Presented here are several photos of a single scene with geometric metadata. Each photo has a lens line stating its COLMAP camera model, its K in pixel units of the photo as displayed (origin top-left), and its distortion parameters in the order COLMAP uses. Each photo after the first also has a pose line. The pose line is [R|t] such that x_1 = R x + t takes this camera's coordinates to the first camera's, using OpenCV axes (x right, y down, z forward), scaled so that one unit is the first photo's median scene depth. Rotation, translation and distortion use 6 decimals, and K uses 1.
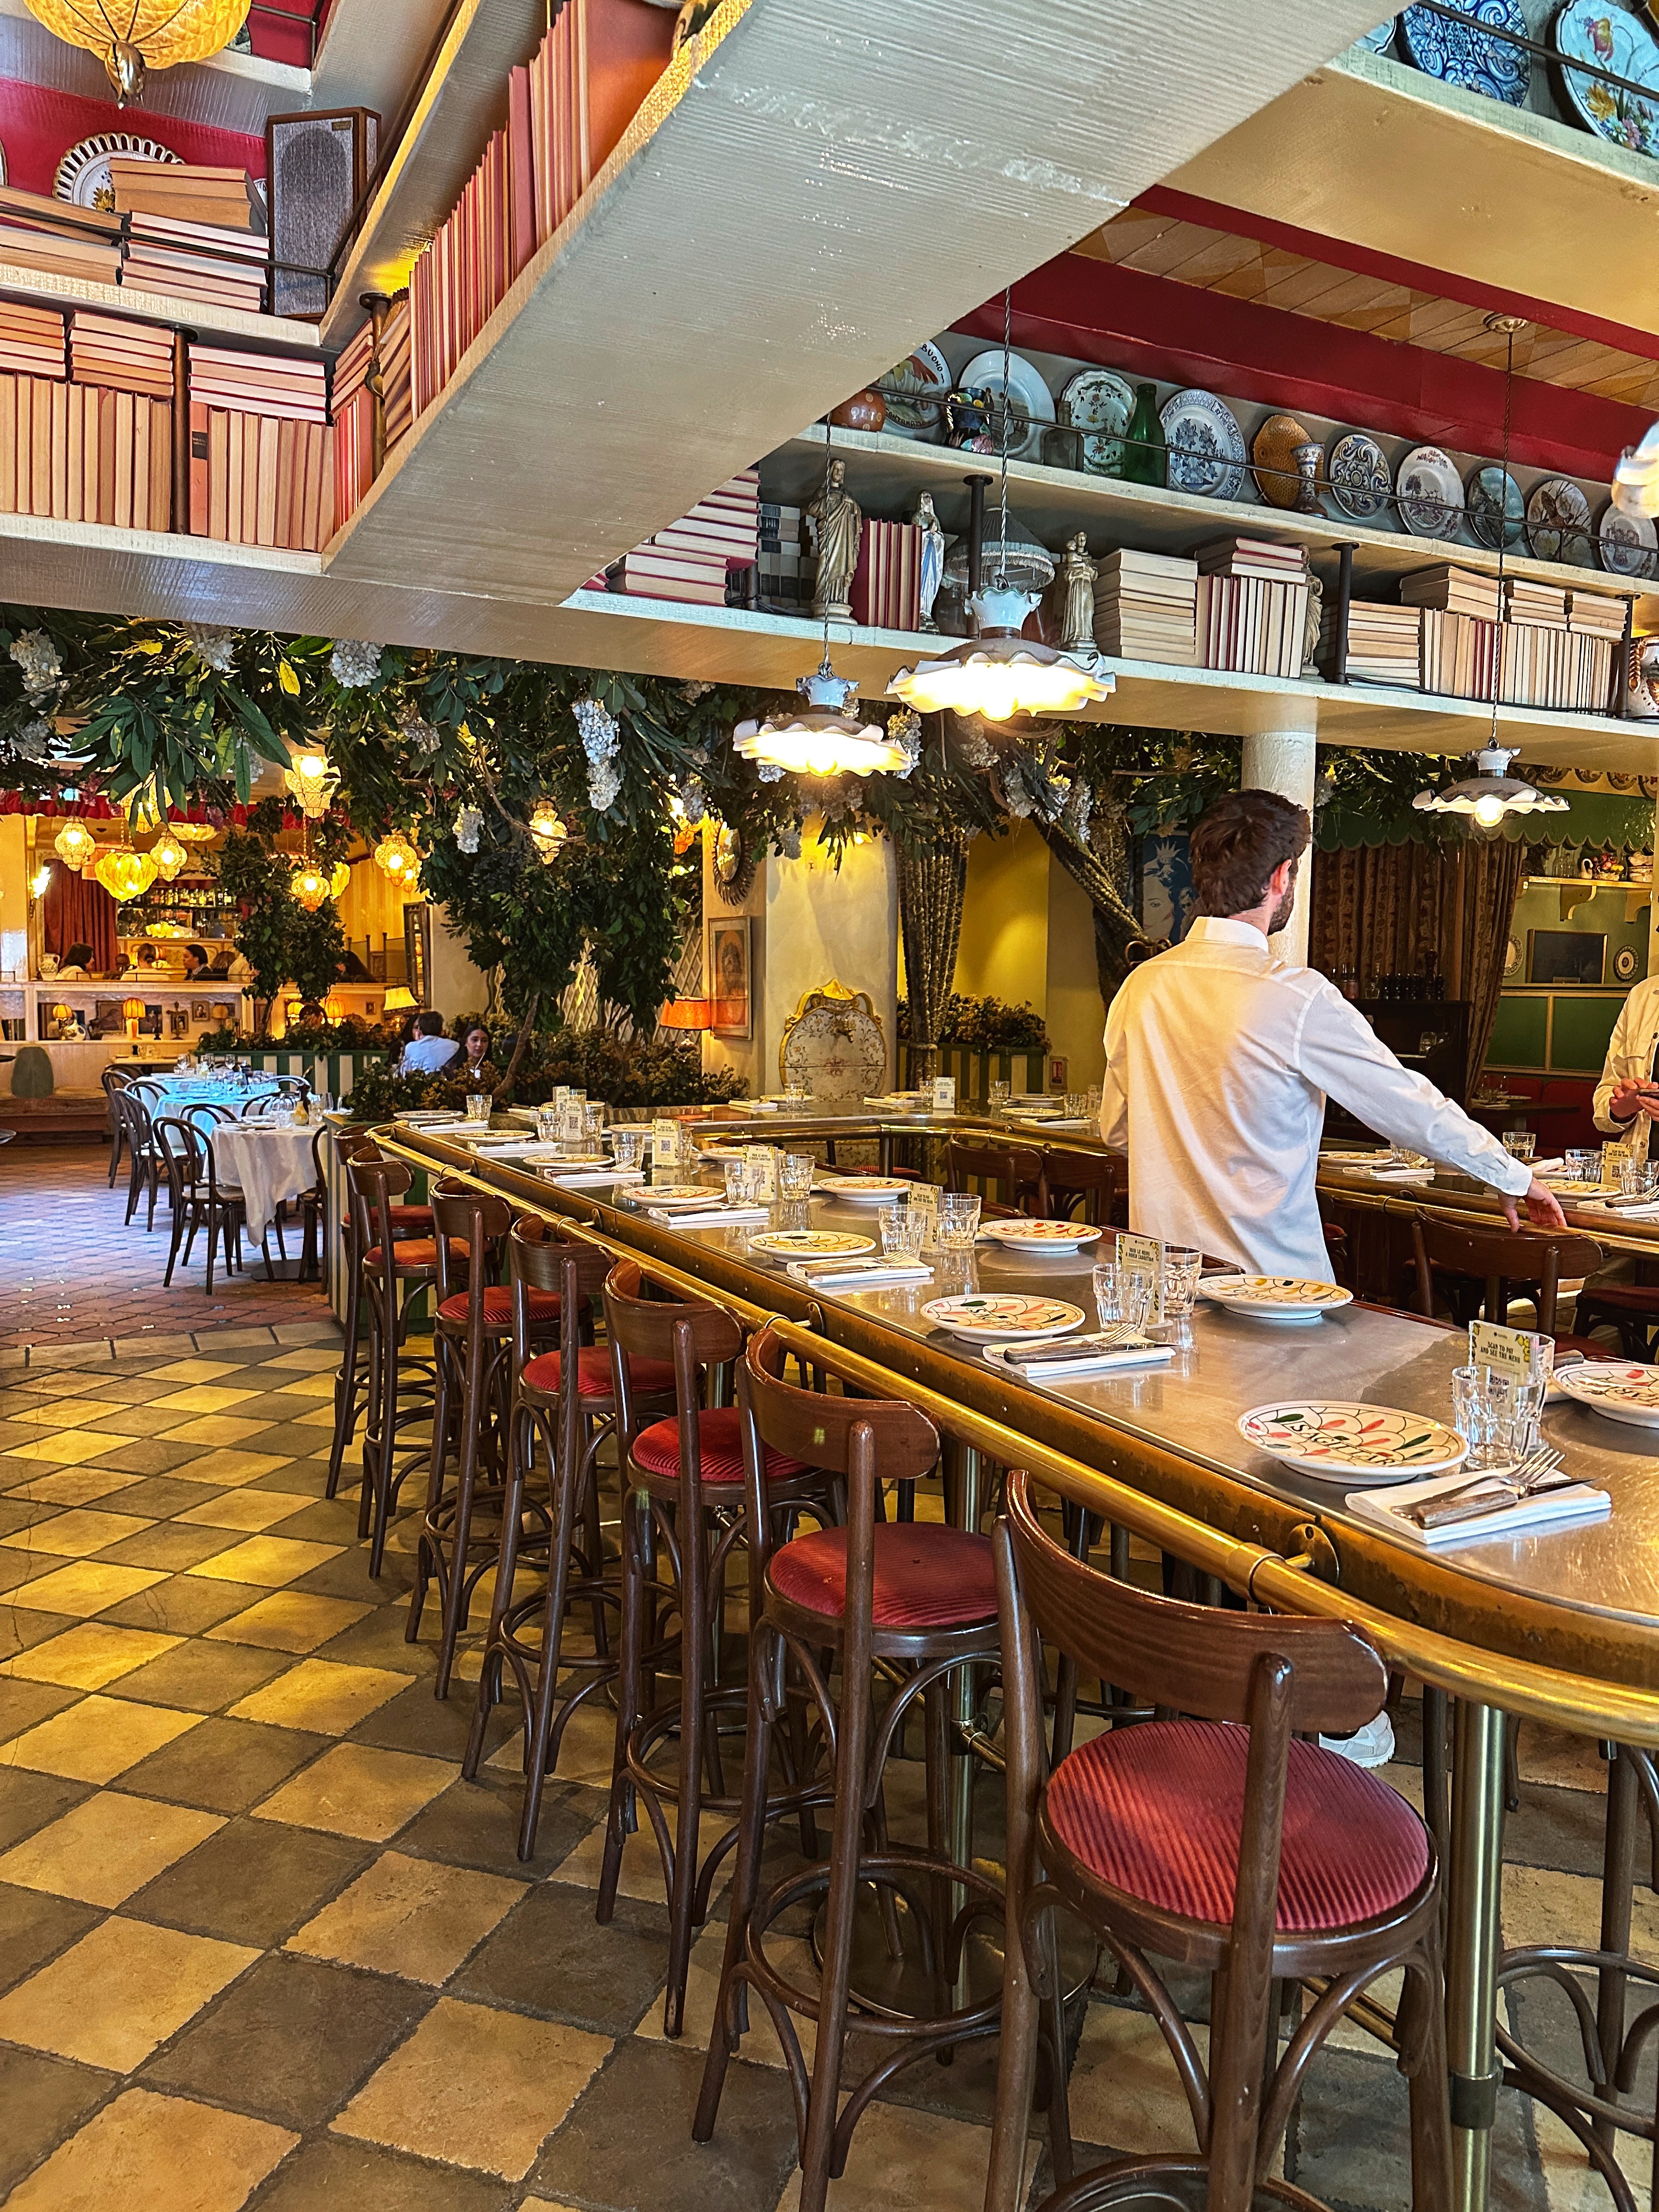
lens RADIAL K [[1578.1, 0, 835.2], [0, 1578.1, 1098.3], [0, 0, 1]] dist [-0.009571, -0.004664]
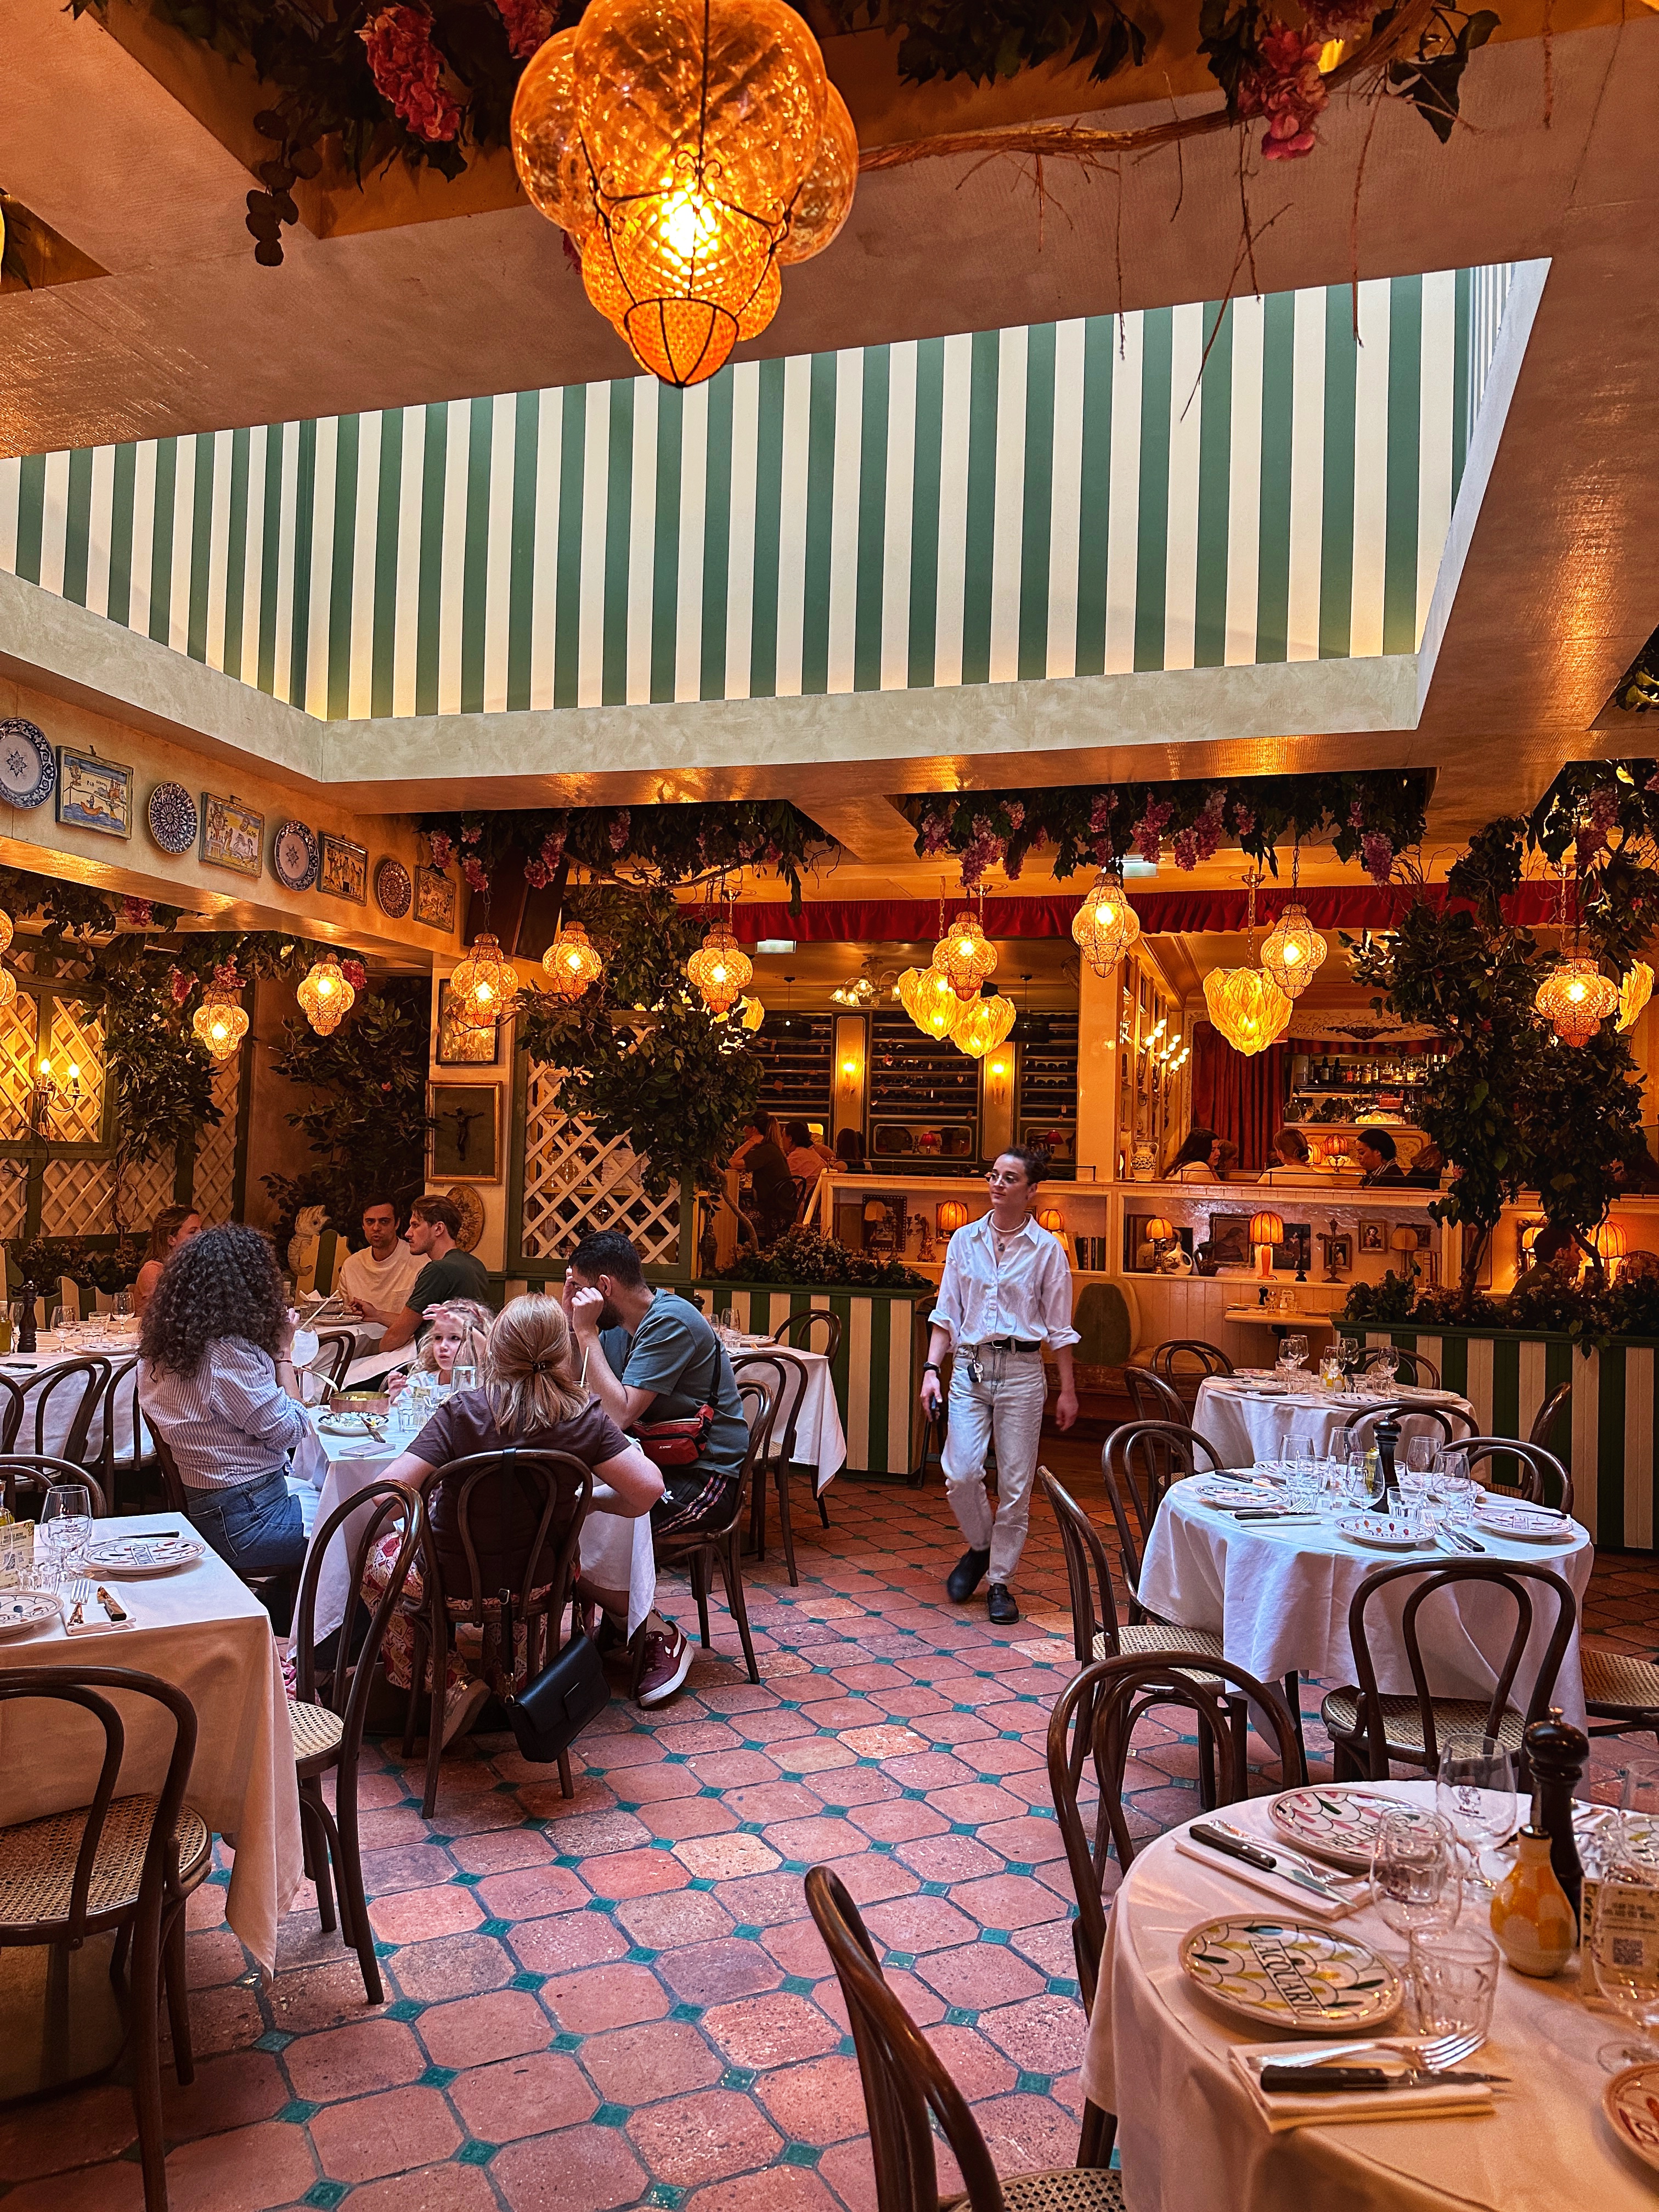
lens RADIAL K [[1578.1, 0, 837.1], [0, 1578.1, 1106.4], [0, 0, 1]] dist [-0.009571, -0.004664]
pose [[0.733574, -0.011821, -0.679507, -0.150768], [-0.072295, 0.992818, -0.095319, -0.034239], [0.675754, 0.119049, 0.727451, 0.439762]]
